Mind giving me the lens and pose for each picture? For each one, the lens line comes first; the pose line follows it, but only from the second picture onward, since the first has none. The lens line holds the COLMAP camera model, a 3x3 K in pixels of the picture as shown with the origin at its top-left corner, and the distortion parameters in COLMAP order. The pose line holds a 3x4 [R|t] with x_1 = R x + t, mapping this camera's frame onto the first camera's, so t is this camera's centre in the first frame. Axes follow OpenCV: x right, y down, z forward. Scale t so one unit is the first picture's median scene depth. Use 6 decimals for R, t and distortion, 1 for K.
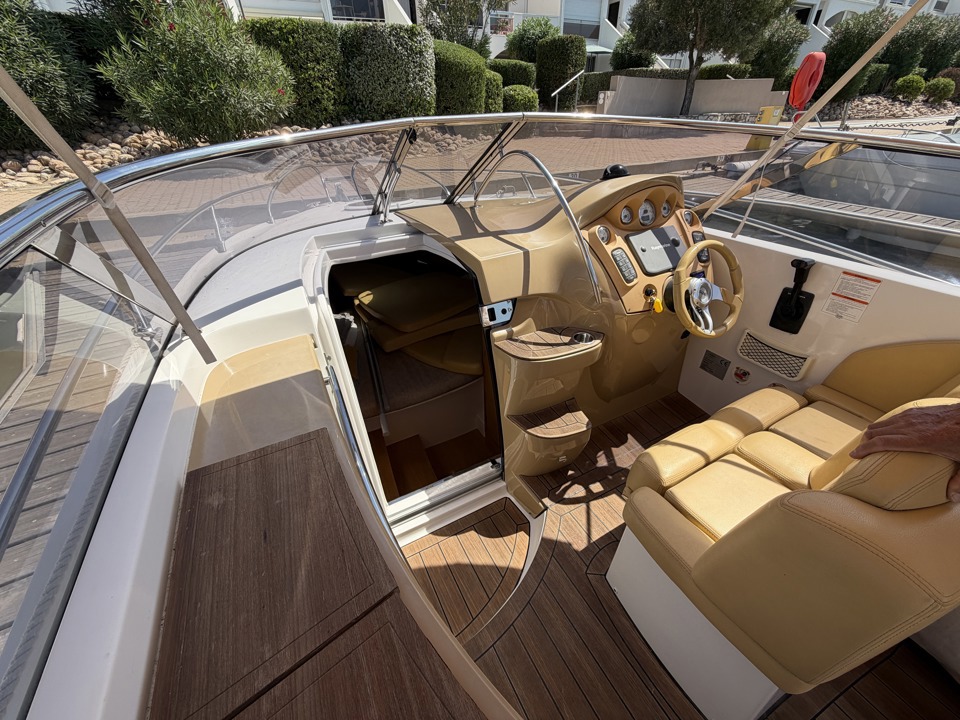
lens RADIAL K [[382.1, 0, 485.8], [0, 382.1, 362.0], [0, 0, 1]] dist [-0.000398, 0.000033]
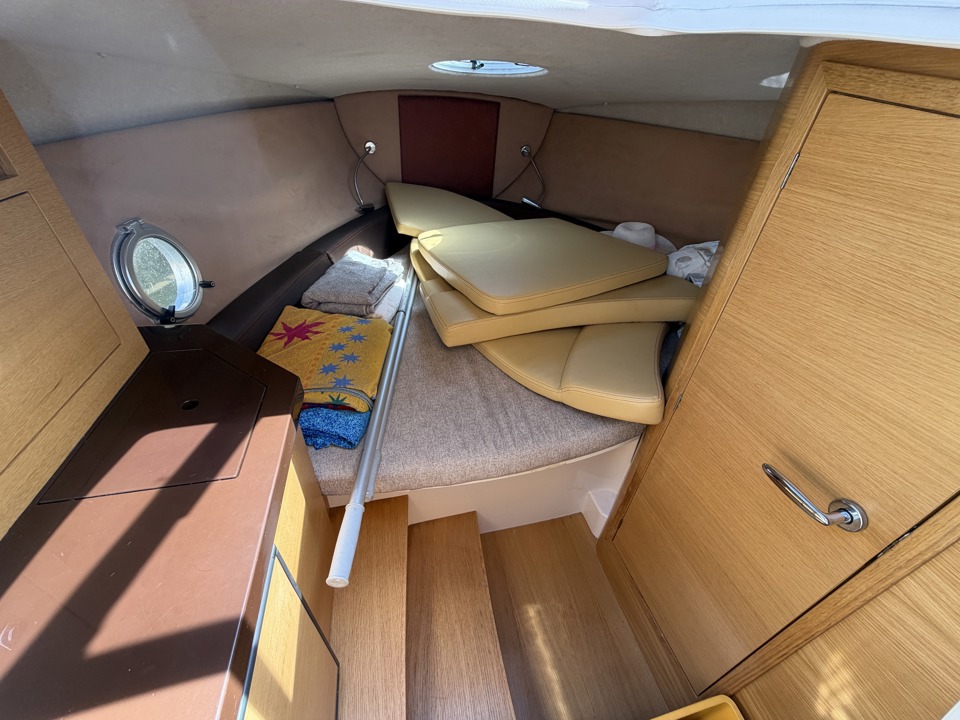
lens RADIAL K [[382.1, 0, 478.8], [0, 382.1, 365.9], [0, 0, 1]] dist [-0.000398, 0.000033]
pose [[0.968816, 0.201909, -0.143624, -0.114056], [-0.192137, 0.978177, 0.079077, -0.037278], [0.156456, -0.049016, 0.986468, 0.414306]]
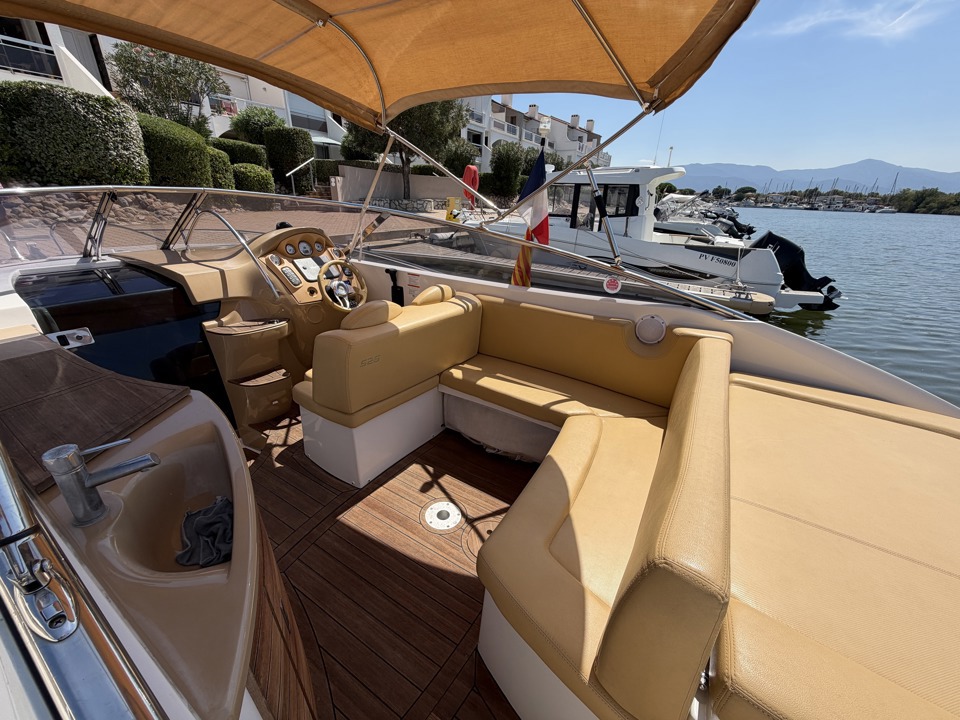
lens RADIAL K [[382.1, 0, 474.5], [0, 382.1, 363.1], [0, 0, 1]] dist [-0.000398, 0.000033]
pose [[0.857818, -0.150774, 0.491341, 0.076173], [0.227868, 0.968477, -0.100640, 0.209737], [-0.460679, 0.198292, 0.865133, -0.335179]]
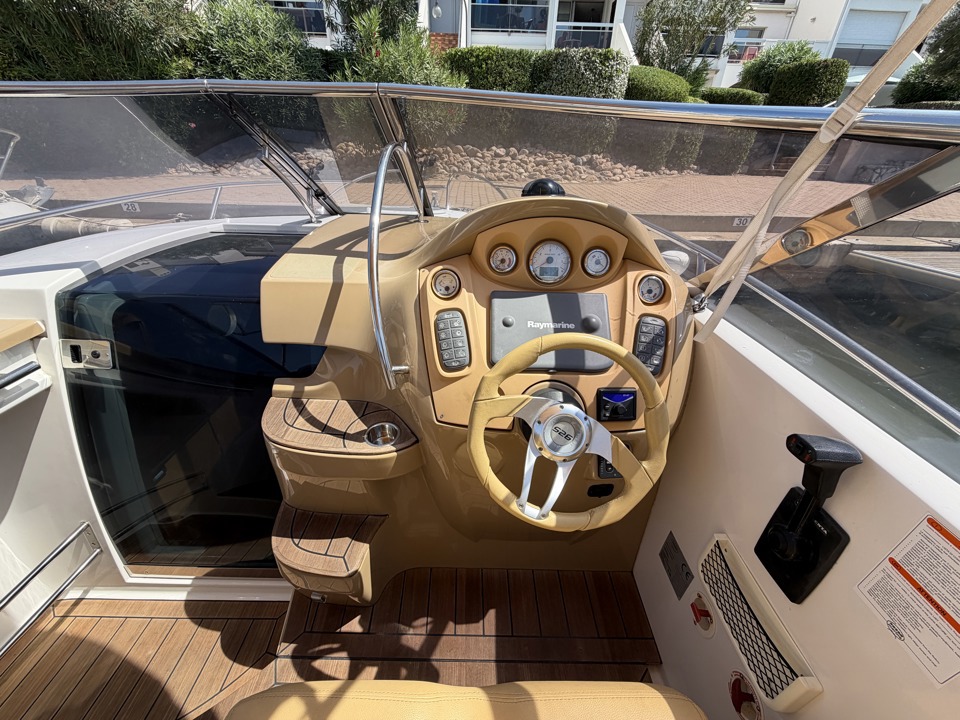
lens RADIAL K [[382.1, 0, 480.2], [0, 382.1, 367.3], [0, 0, 1]] dist [-0.000398, 0.000033]
pose [[0.880765, 0.277443, -0.383769, 0.283131], [-0.296102, 0.955094, 0.010912, -0.104344], [0.369563, 0.104024, 0.923365, 0.219227]]
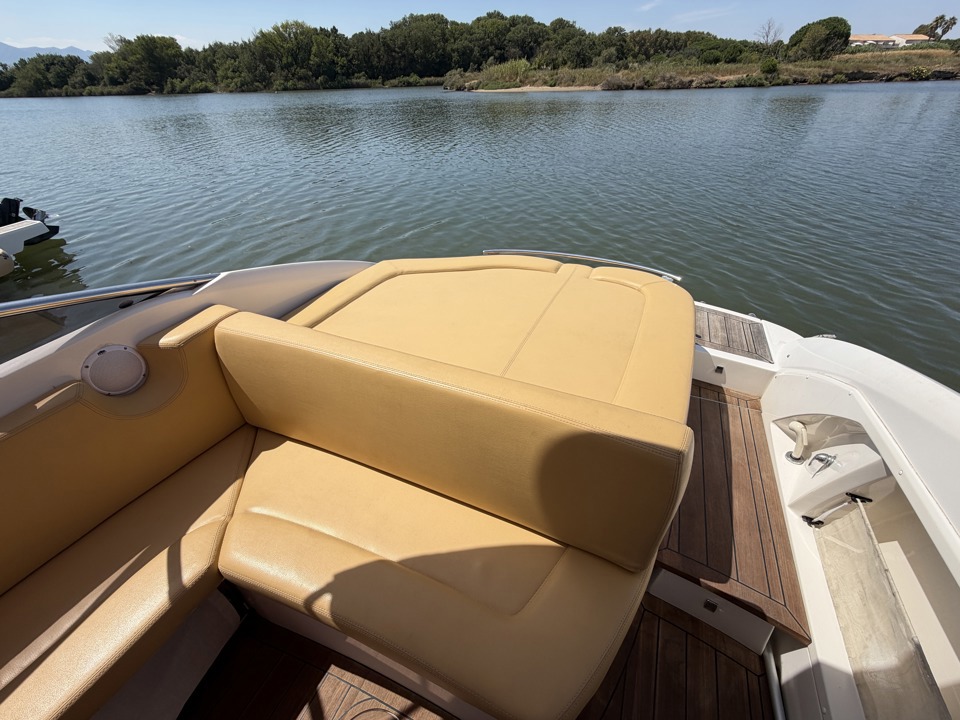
lens RADIAL K [[382.1, 0, 477.6], [0, 382.1, 361.6], [0, 0, 1]] dist [-0.000398, 0.000033]
pose [[-0.612837, -0.431411, 0.662054, 0.187297], [0.464143, 0.481547, 0.743427, 0.050018], [-0.639533, 0.762887, -0.094873, -0.133794]]
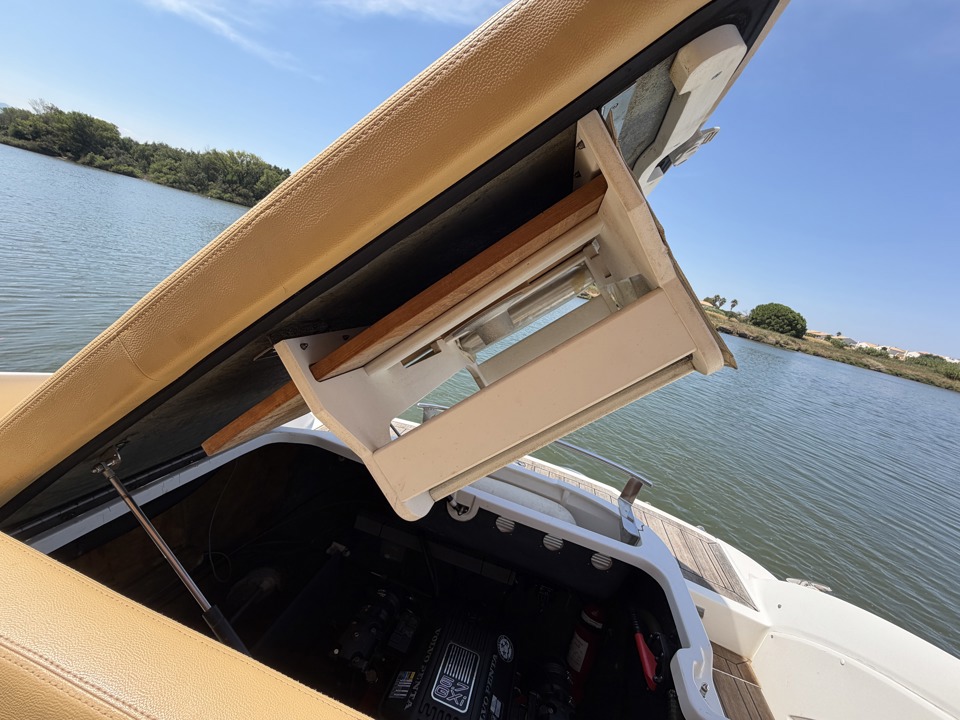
lens RADIAL K [[382.1, 0, 477.6], [0, 382.1, 361.1], [0, 0, 1]] dist [-0.000398, 0.000033]
pose [[-0.732289, -0.312021, 0.605307, 0.354554], [0.166016, 0.780244, 0.603041, 0.112194], [-0.660448, 0.542091, -0.519563, -0.169326]]
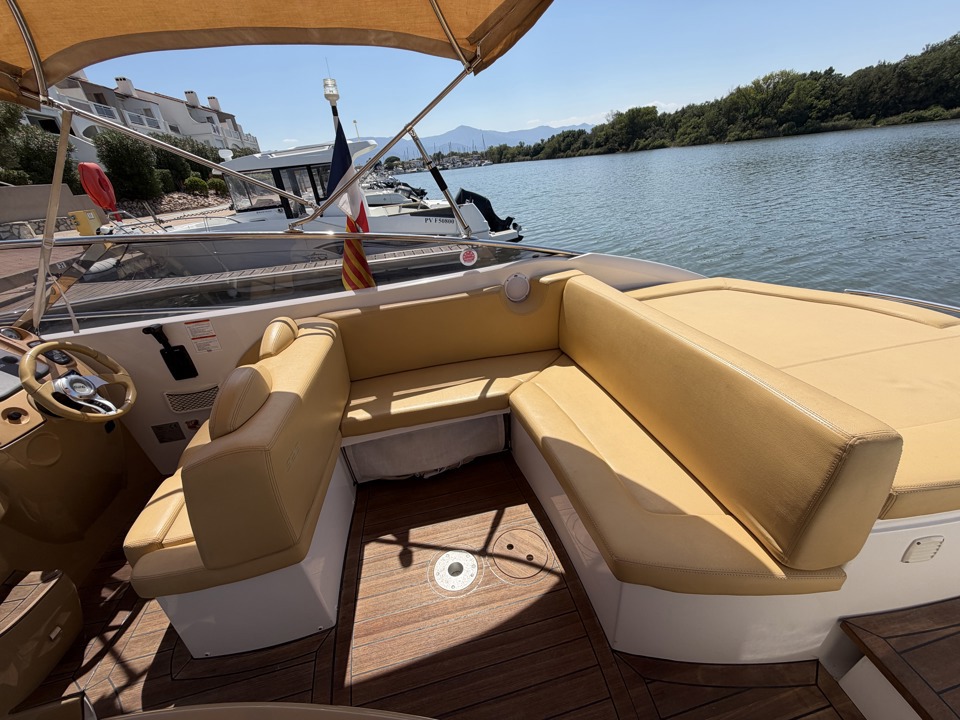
lens RADIAL K [[382.1, 0, 479.0], [0, 382.1, 362.9], [0, 0, 1]] dist [-0.000398, 0.000033]
pose [[0.260094, -0.439318, 0.859855, -0.002751], [0.594729, 0.774428, 0.215775, 0.081929], [-0.760689, 0.455259, 0.462700, -0.141597]]
